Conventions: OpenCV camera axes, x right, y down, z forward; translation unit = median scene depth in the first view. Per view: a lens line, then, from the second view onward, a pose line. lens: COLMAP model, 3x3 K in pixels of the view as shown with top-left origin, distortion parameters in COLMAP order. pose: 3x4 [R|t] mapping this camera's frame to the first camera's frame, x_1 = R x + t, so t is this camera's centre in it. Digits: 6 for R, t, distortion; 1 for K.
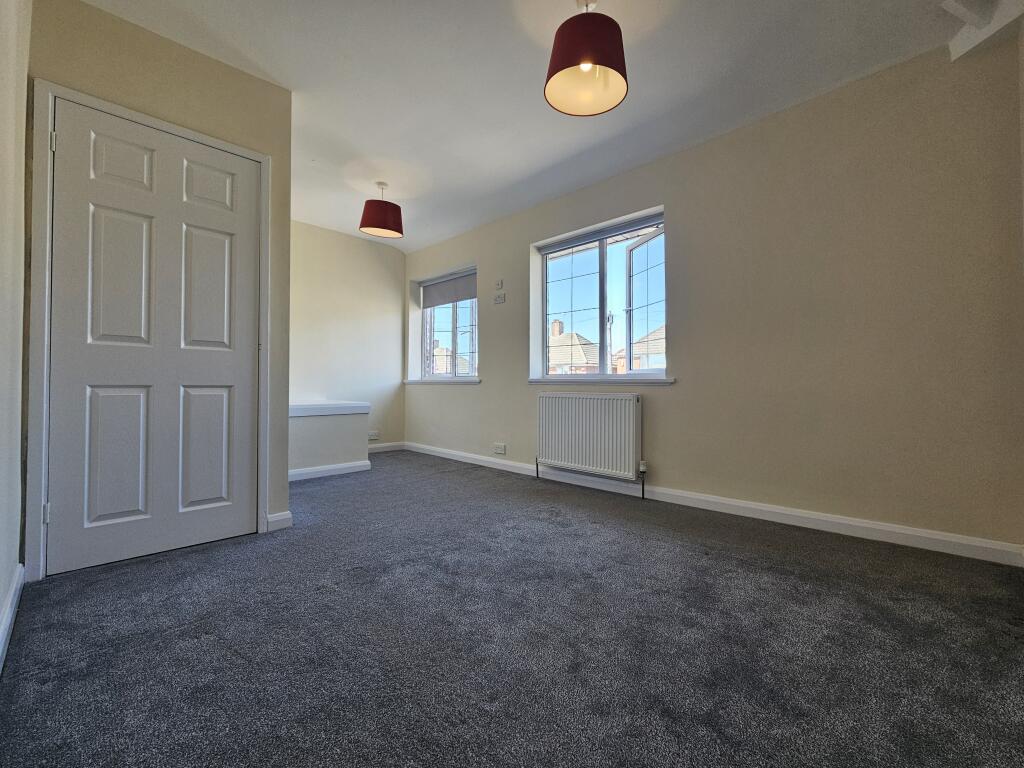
lens RADIAL K [[420.9, 0, 512.0], [0, 420.9, 384.0], [0, 0, 1]] dist [0.001006, -0.000100]
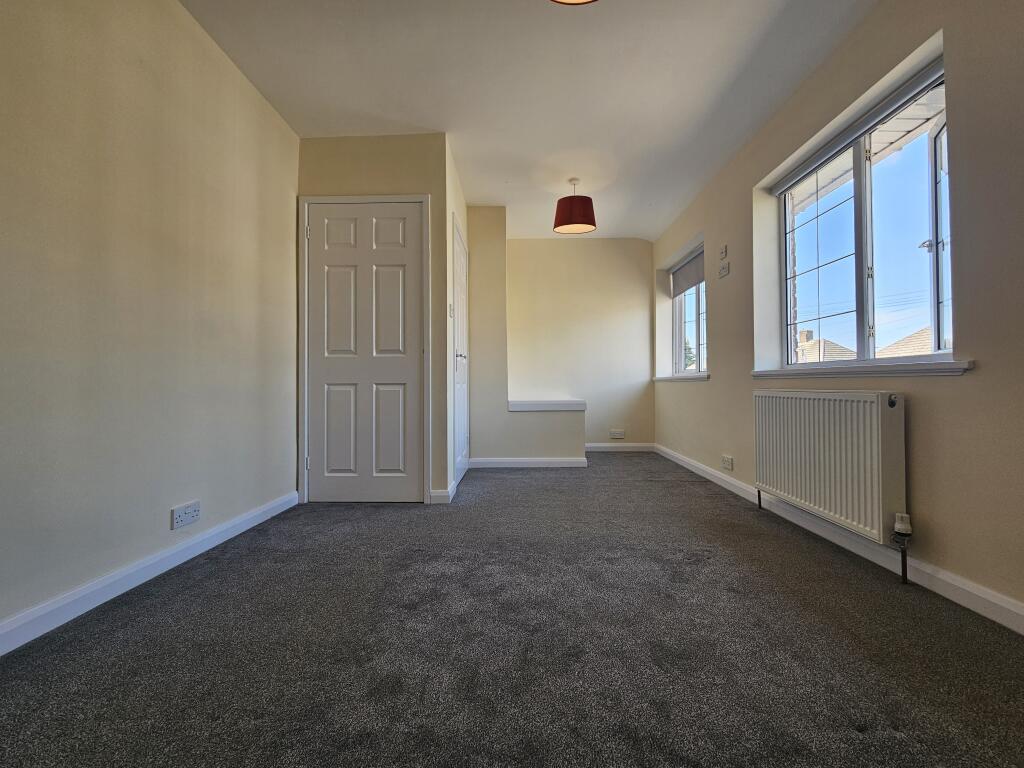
lens RADIAL K [[412.3, 0, 512.0], [0, 412.3, 384.0], [0, 0, 1]] dist [-0.001008, 0.000006]
pose [[0.703886, -0.009850, -0.710244, 0.328842], [0.010472, 0.999939, -0.003489, 0.009868], [0.710235, -0.004982, 0.703947, 0.253227]]
